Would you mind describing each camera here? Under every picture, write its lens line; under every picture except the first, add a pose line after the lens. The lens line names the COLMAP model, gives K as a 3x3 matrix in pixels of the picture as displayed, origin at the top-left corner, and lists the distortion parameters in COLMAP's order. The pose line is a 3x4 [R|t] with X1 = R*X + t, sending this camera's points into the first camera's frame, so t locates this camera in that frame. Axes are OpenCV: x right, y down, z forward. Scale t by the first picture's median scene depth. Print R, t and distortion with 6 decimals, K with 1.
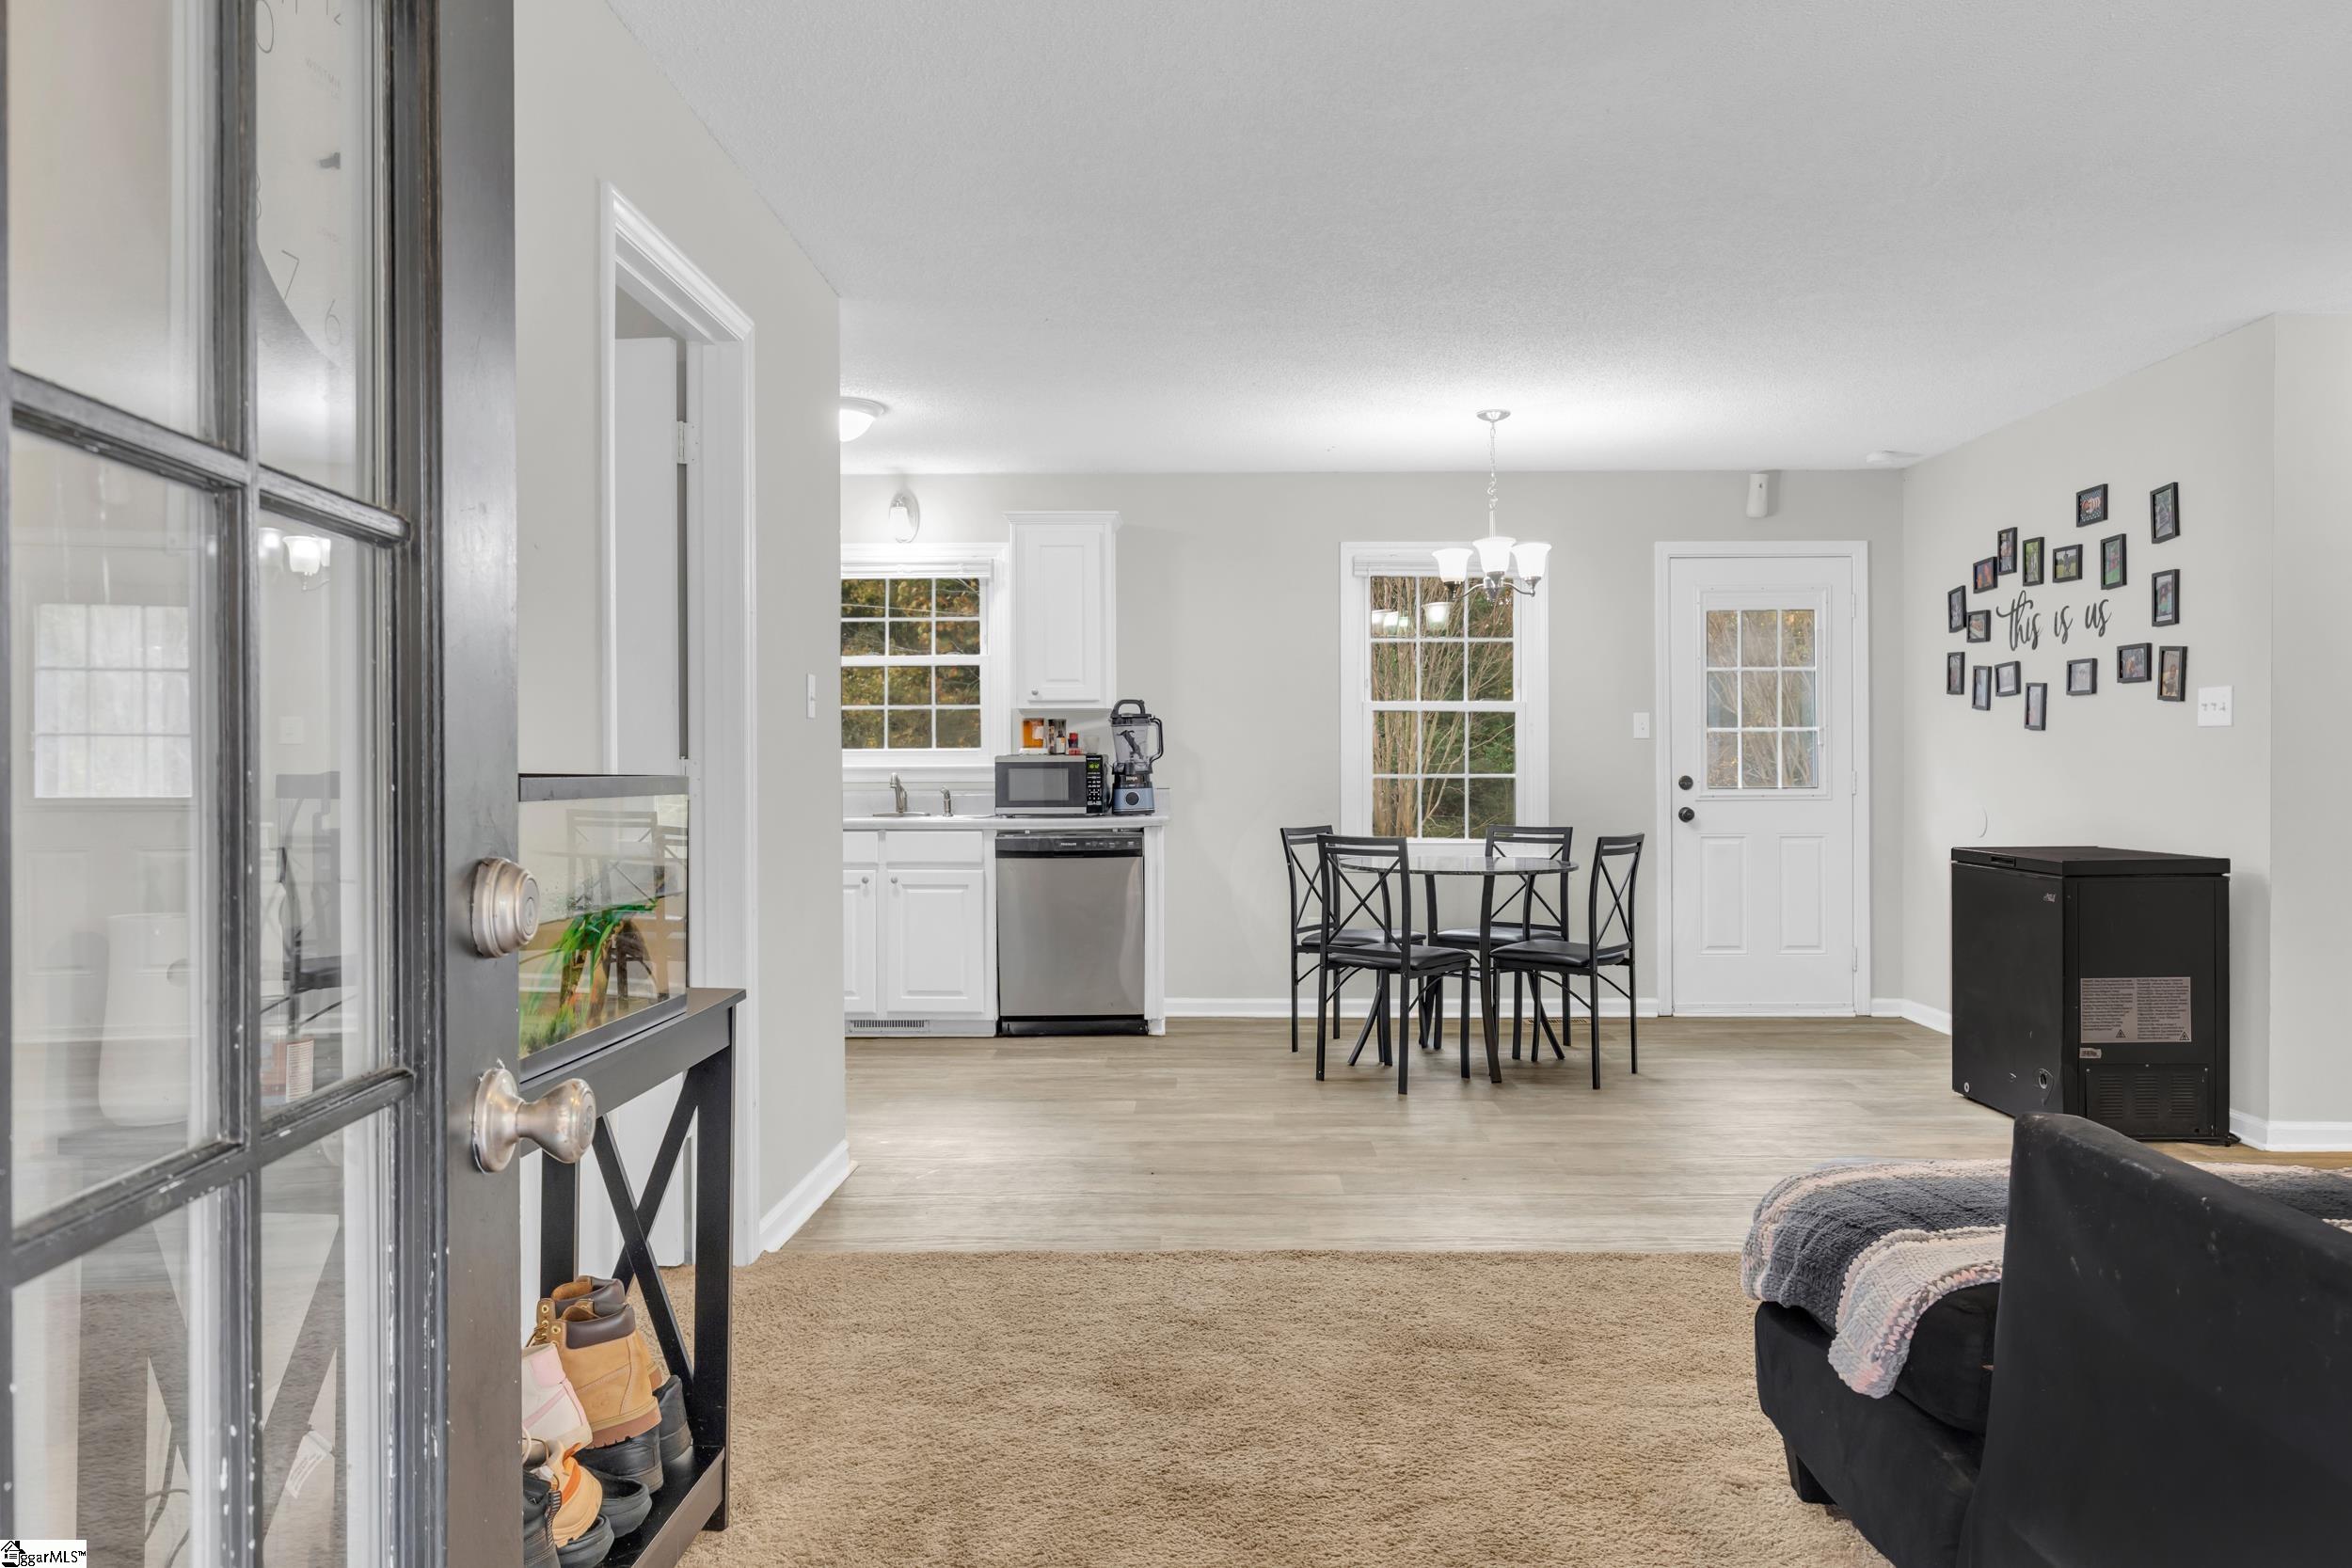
lens RADIAL K [[1749.8, 0, 1222.6], [0, 1749.8, 787.5], [0, 0, 1]] dist [0.011592, 0.009667]
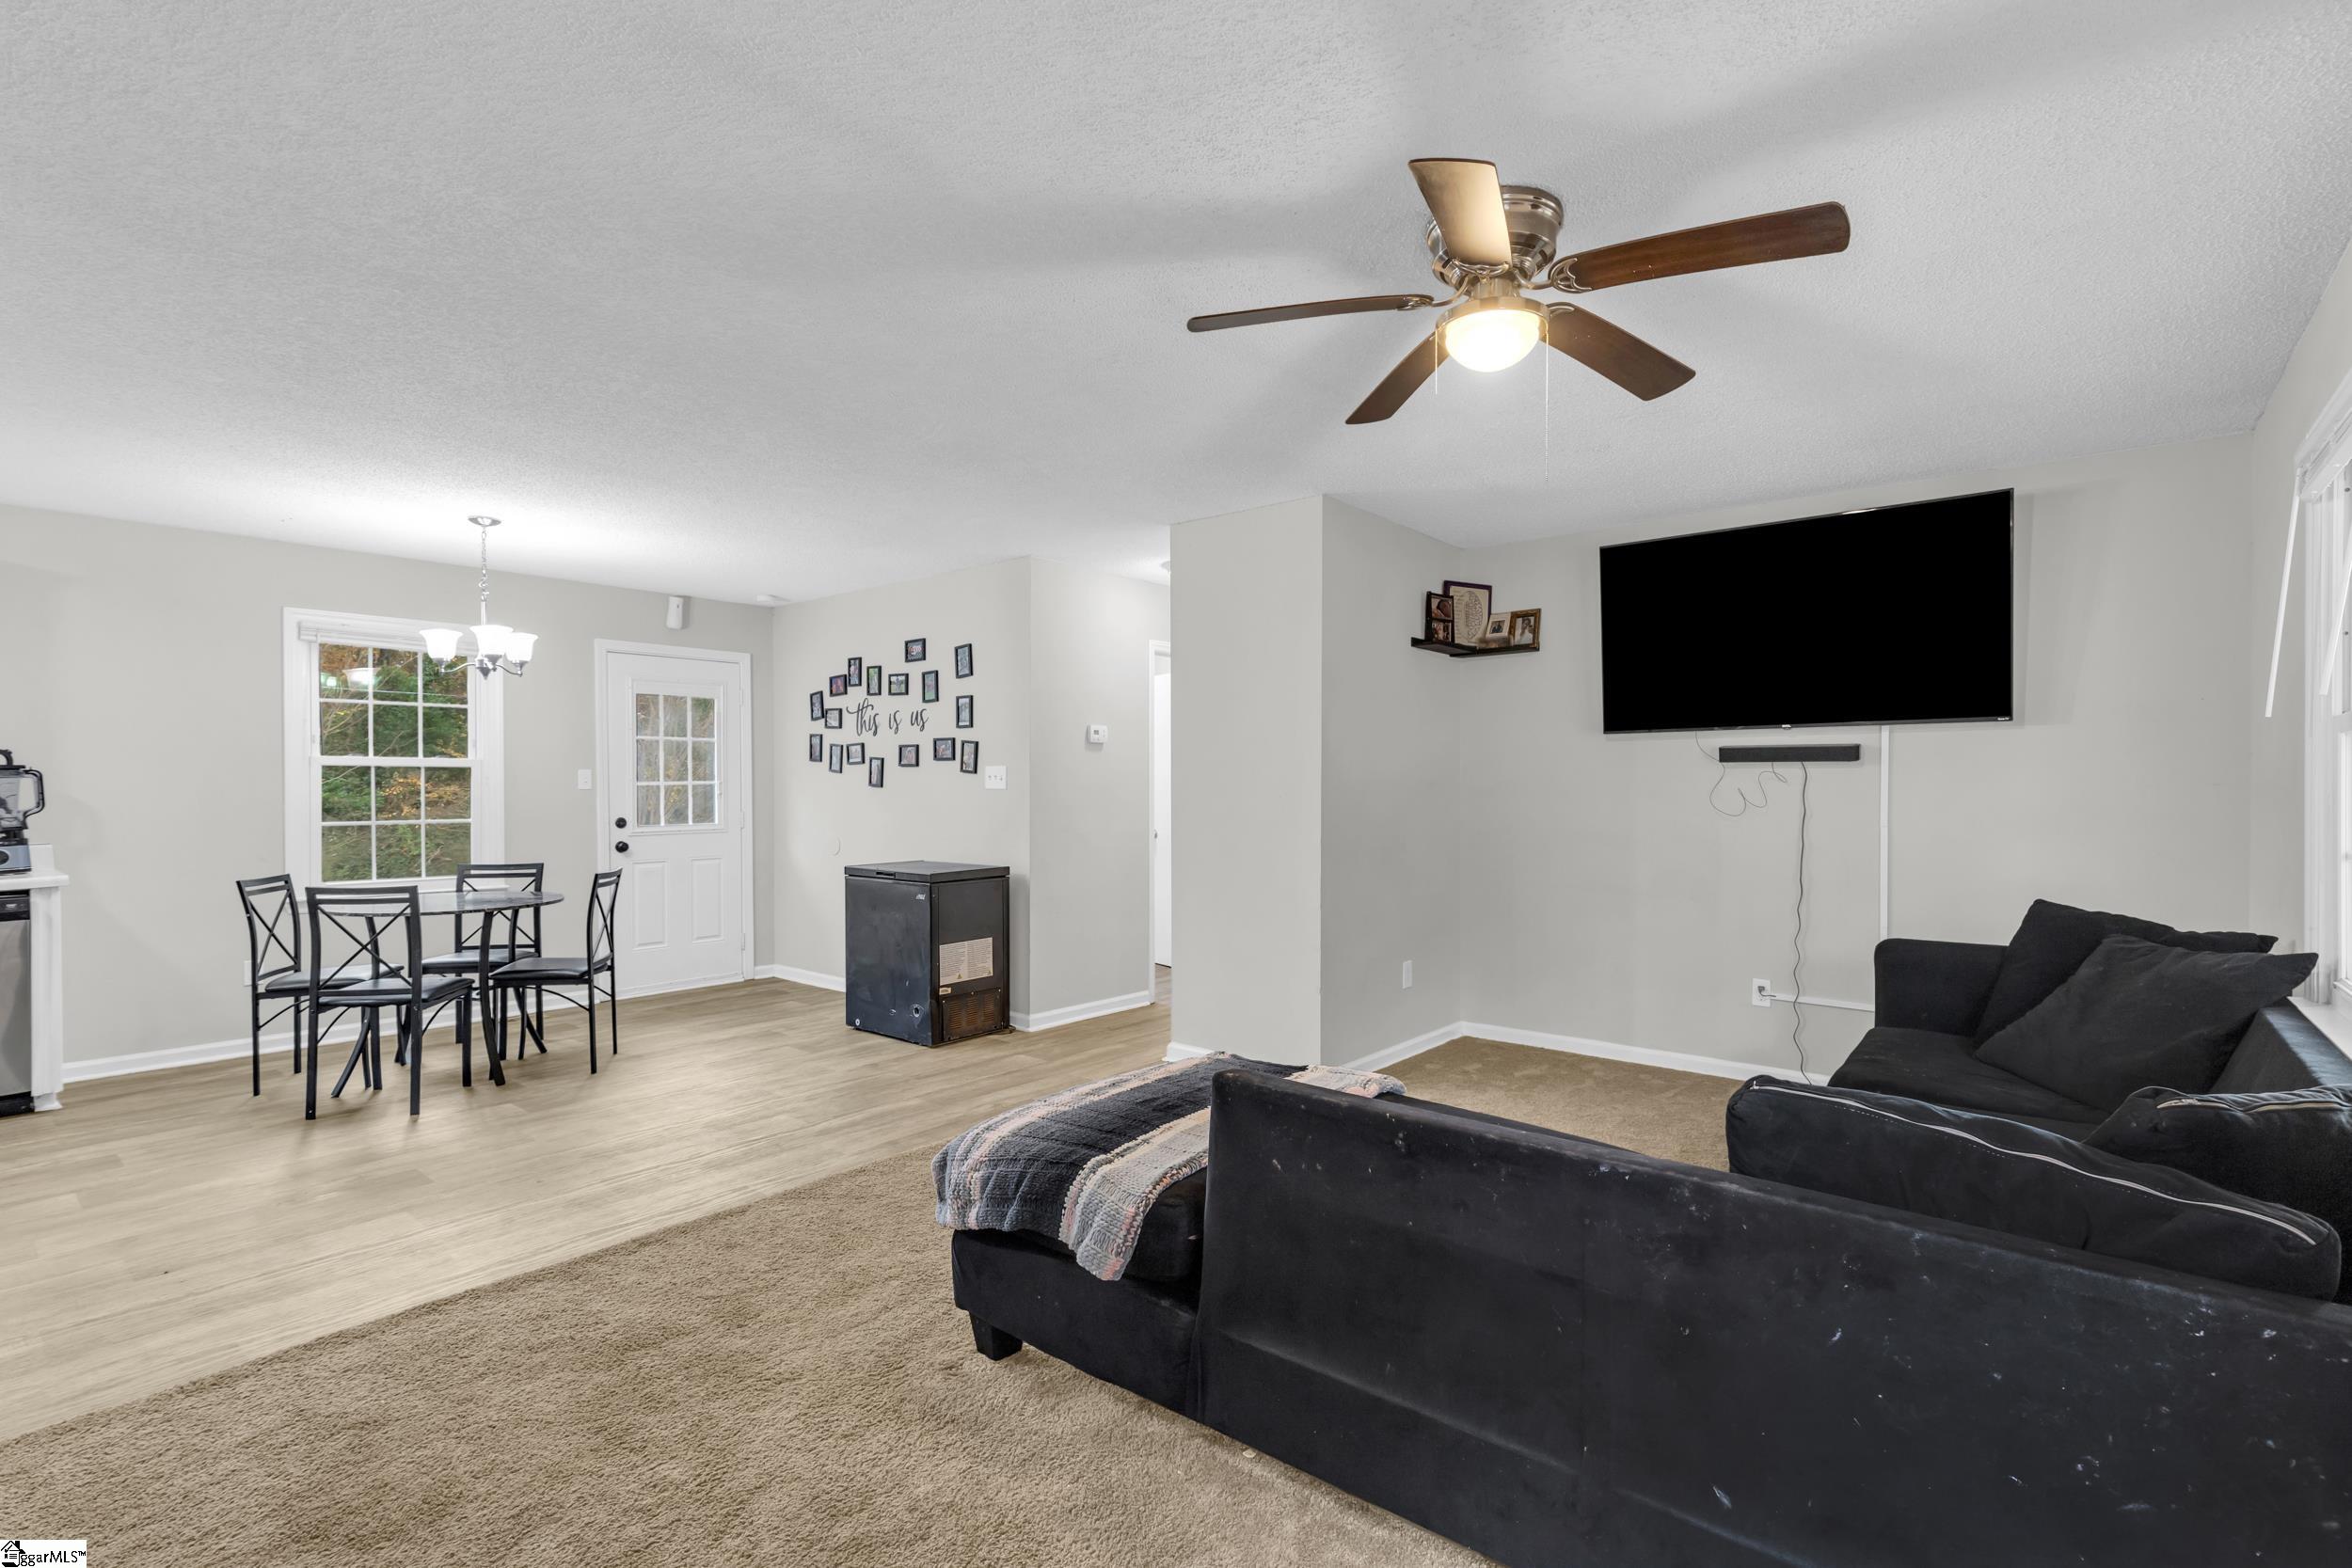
lens RADIAL K [[1097.1, 0, 1181.6], [0, 1097.1, 790.3], [0, 0, 1]] dist [0.016113, -0.000776]
pose [[0.615424, -0.005474, 0.788177, -0.151394], [0.004393, 0.999984, 0.003515, -0.032725], [-0.788184, 0.001299, 0.615438, 0.176500]]
